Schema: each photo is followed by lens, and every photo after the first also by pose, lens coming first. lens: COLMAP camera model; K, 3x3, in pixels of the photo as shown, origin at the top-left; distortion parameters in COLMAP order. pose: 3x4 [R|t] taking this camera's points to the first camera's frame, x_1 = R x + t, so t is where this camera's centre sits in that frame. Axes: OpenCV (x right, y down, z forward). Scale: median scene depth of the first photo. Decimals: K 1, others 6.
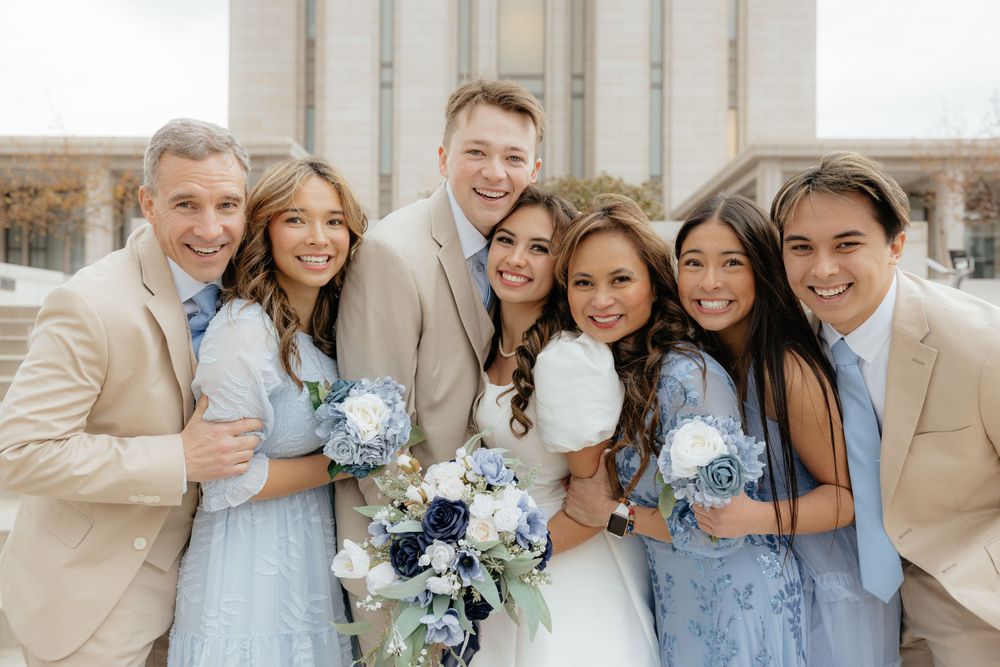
lens RADIAL K [[1012.3, 0, 507.1], [0, 1012.3, 327.2], [0, 0, 1]] dist [0.056221, 0.000000]
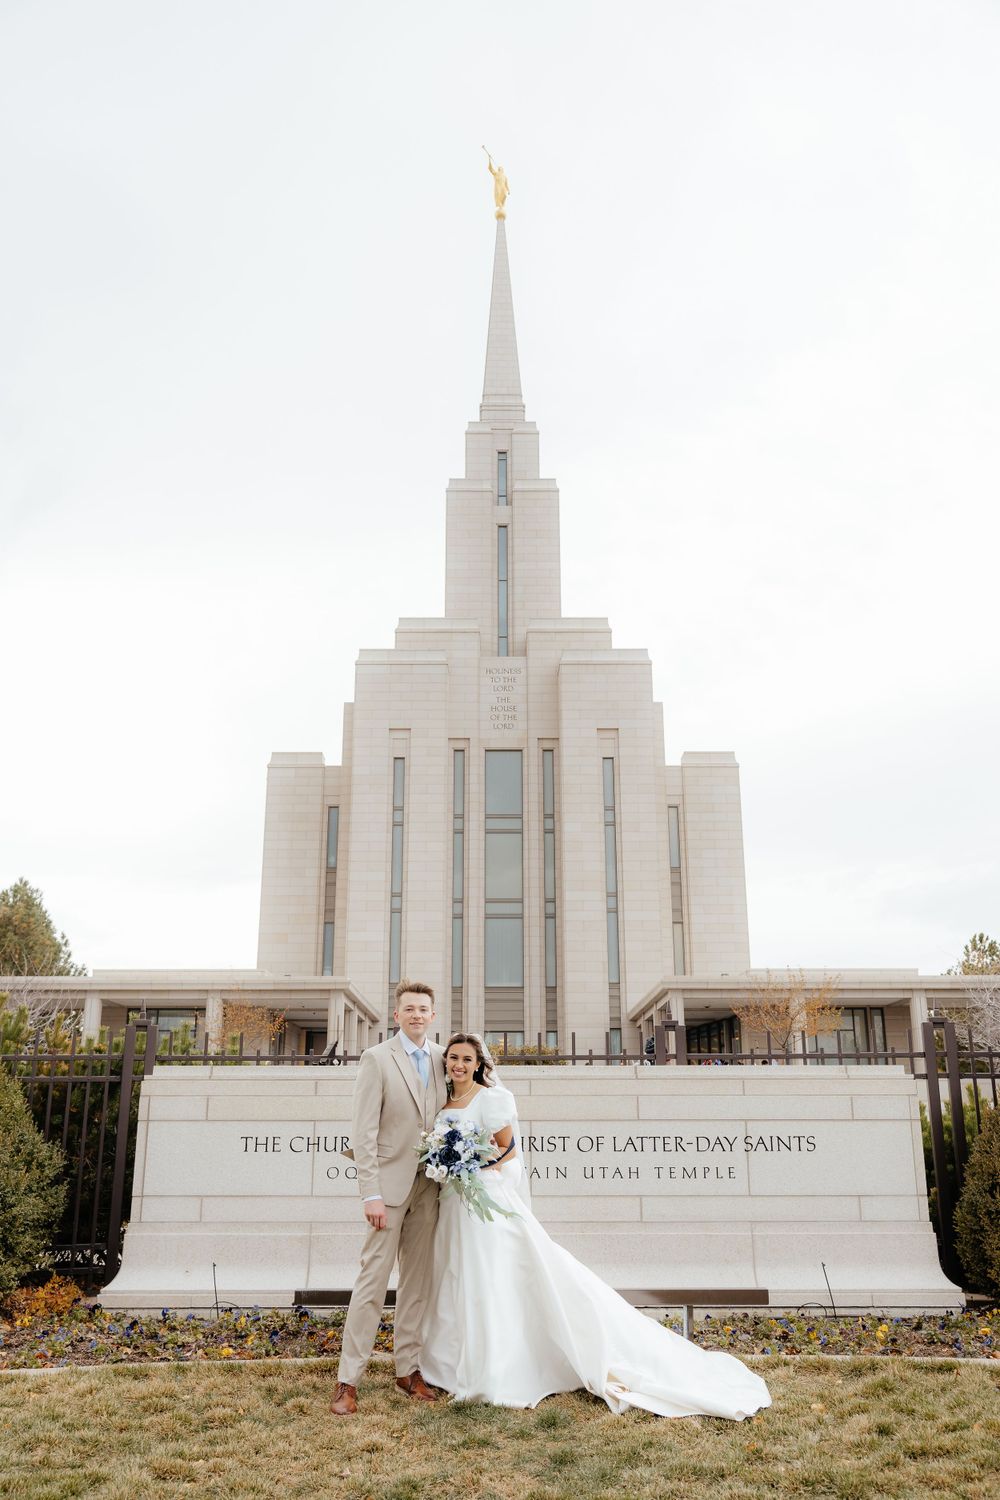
lens RADIAL K [[1263.5, 0, 495.7], [0, 1263.5, 757.6], [0, 0, 1]] dist [0.050142, 0.013367]
pose [[0.999869, -0.002408, 0.016034, -0.020705], [0.006760, 0.960756, -0.277311, 0.013204], [-0.014737, 0.277383, 0.960646, -0.536149]]
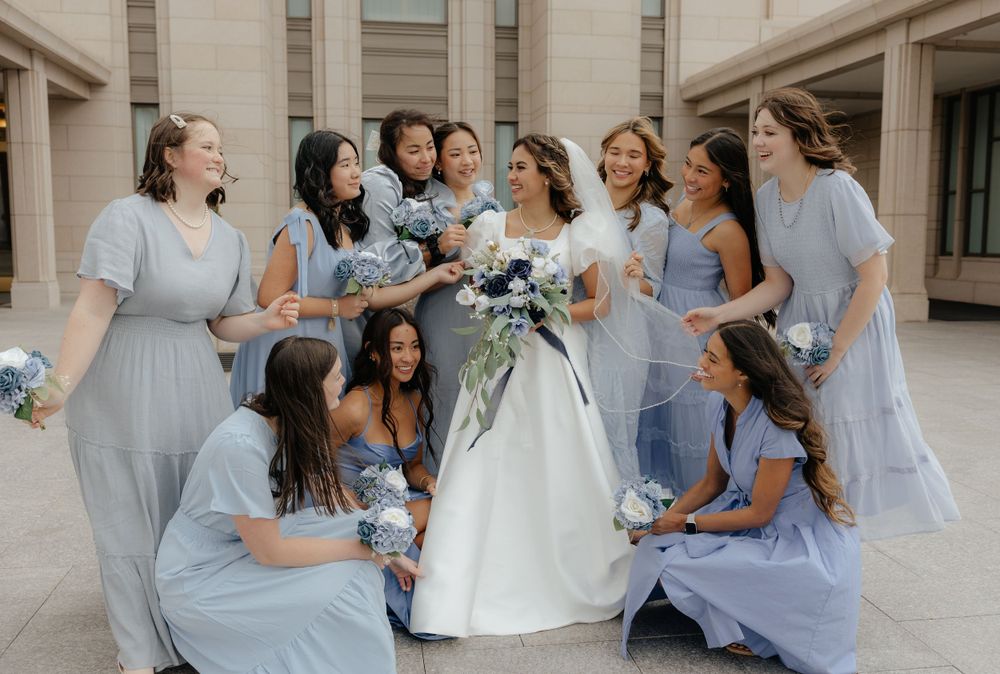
lens RADIAL K [[922.4, 0, 514.3], [0, 922.4, 332.6], [0, 0, 1]] dist [0.000466, 0.011761]
pose [[0.983082, -0.020277, 0.182041, -0.023139], [-0.002381, 0.992355, 0.123395, -0.038230], [-0.183152, -0.121741, 0.975518, 0.481550]]
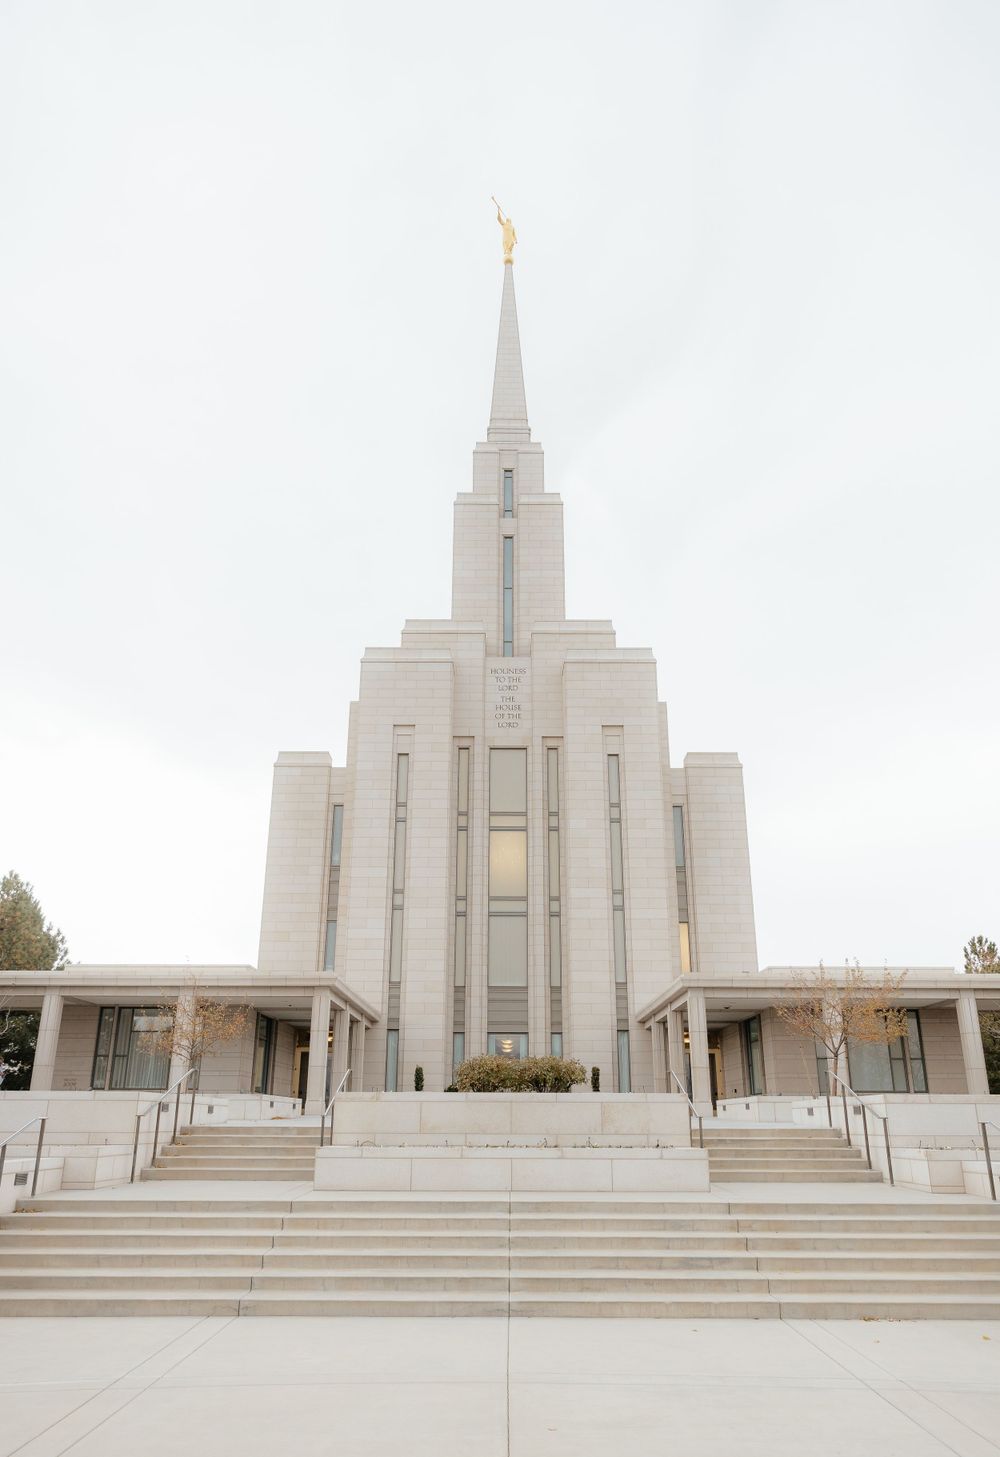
lens RADIAL K [[1047.4, 0, 500.6], [0, 1047.4, 753.7], [0, 0, 1]] dist [0.038033, -0.002163]
pose [[0.999940, 0.001641, 0.010788, -0.008854], [0.001893, 0.947546, -0.319615, -0.009173], [-0.010746, 0.319616, 0.947486, -0.251622]]
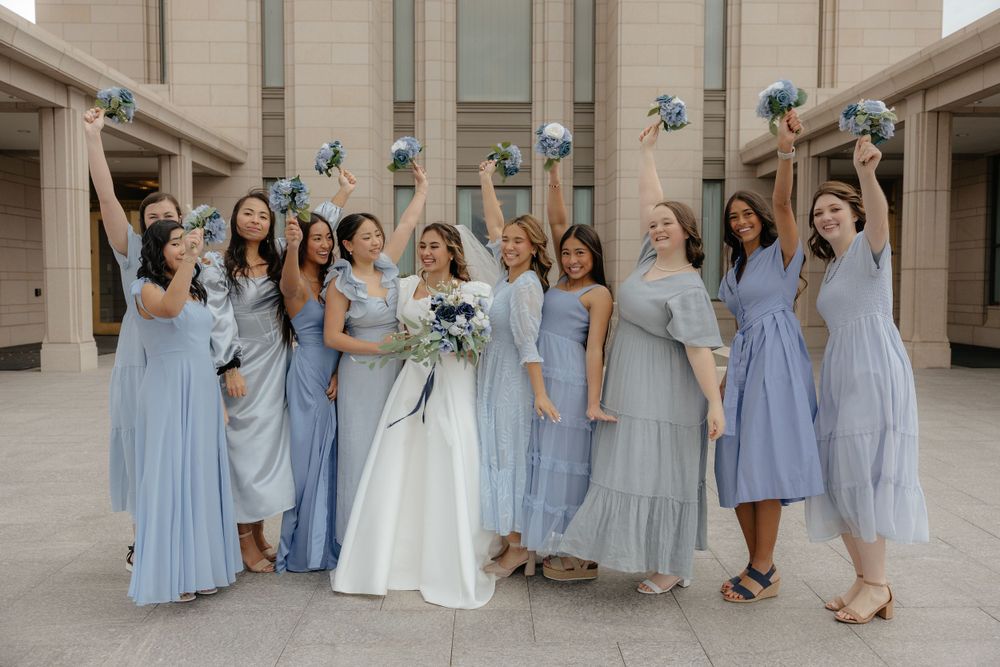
lens RADIAL K [[854.8, 0, 505.5], [0, 854.8, 324.1], [0, 0, 1]] dist [-0.006225, 0.034513]
pose [[0.999276, -0.006926, 0.037421, -0.000727], [0.004463, 0.997843, 0.065489, -0.040412], [-0.037794, -0.065274, 0.997151, 0.461532]]
